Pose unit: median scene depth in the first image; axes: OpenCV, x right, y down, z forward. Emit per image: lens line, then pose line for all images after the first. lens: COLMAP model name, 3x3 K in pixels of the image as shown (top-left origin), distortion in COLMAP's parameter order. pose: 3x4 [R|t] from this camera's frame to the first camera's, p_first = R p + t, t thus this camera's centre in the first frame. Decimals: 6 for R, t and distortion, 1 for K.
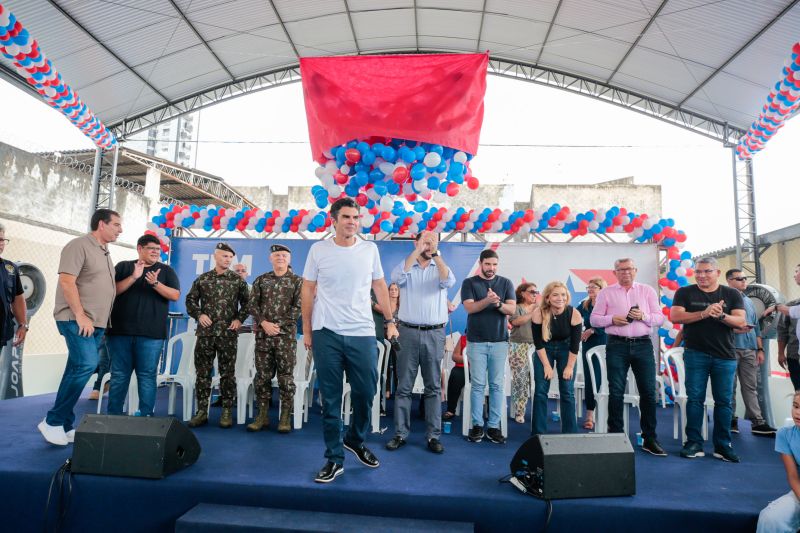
lens RADIAL K [[504.4, 0, 400.0], [0, 504.4, 266.5], [0, 0, 1]] dist [-0.003590, -0.000005]
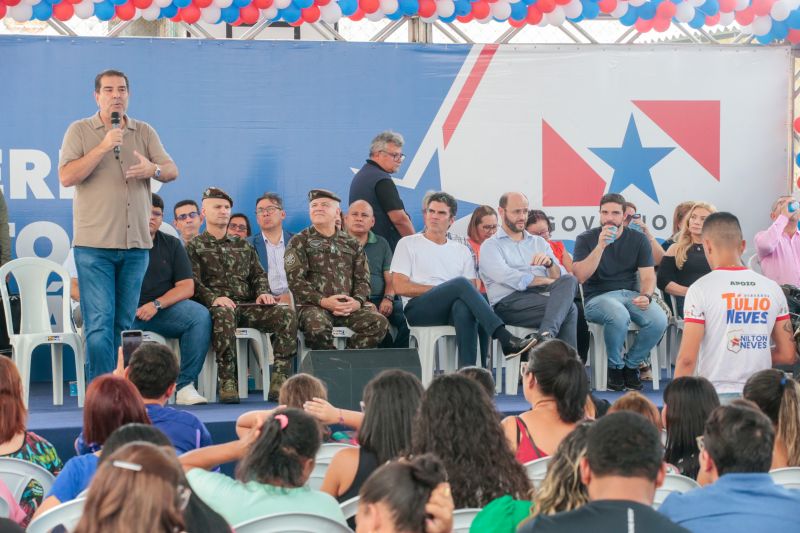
lens RADIAL K [[2800.1, 0, 400.0], [0, 2800.1, 266.5], [0, 0, 1]] dist [0.089711, 4.143667]
pose [[0.904066, -0.044794, 0.425040, -0.903480], [-0.013778, 0.990921, 0.133737, -0.172463], [-0.427172, -0.126763, 0.895240, -1.182756]]
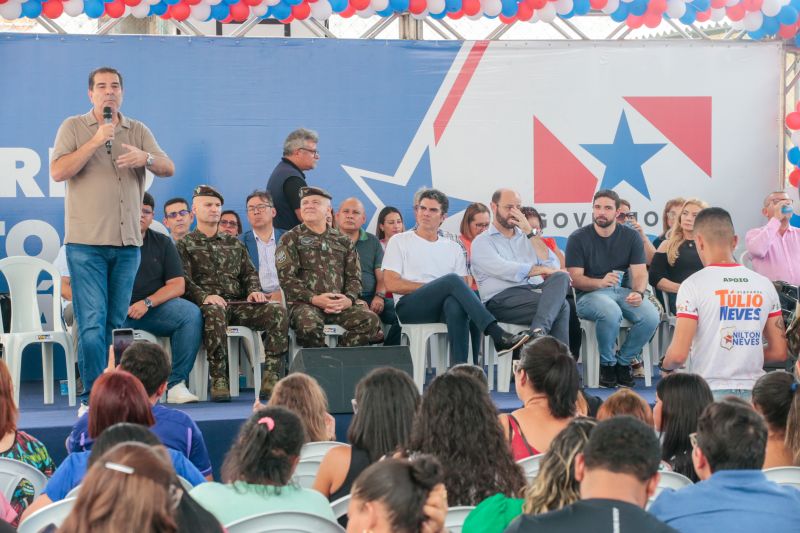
lens RADIAL K [[2804.3, 0, 400.0], [0, 2804.3, 266.5], [0, 0, 1]] dist [0.103693, 3.879078]
pose [[0.902542, -0.048165, 0.427899, -0.902794], [-0.010983, 0.990826, 0.134695, -0.172296], [-0.430462, -0.126268, 0.893733, -1.180646]]
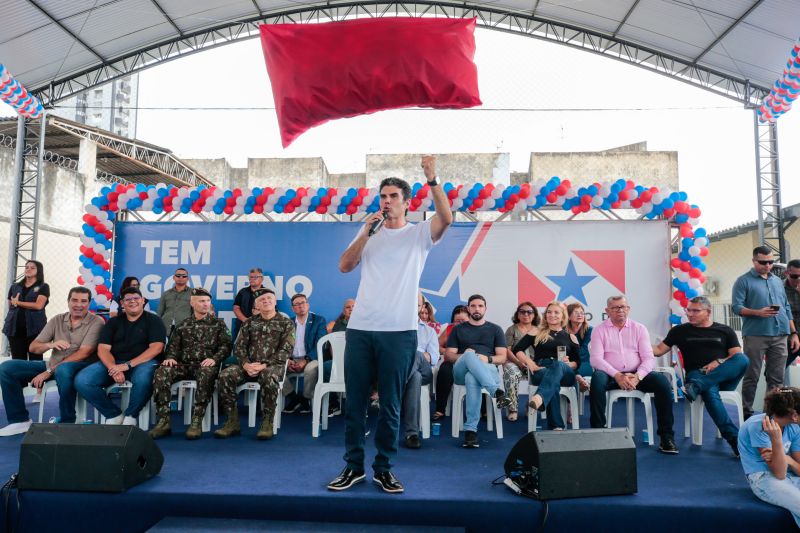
lens RADIAL K [[584.1, 0, 400.0], [0, 584.1, 266.5], [0, 0, 1]] dist [0.008774, 0.005289]
pose [[0.999281, -0.018515, 0.033096, -0.000233], [0.017525, 0.999397, 0.029979, -0.002342], [-0.033631, -0.029377, 0.999002, -0.019921]]
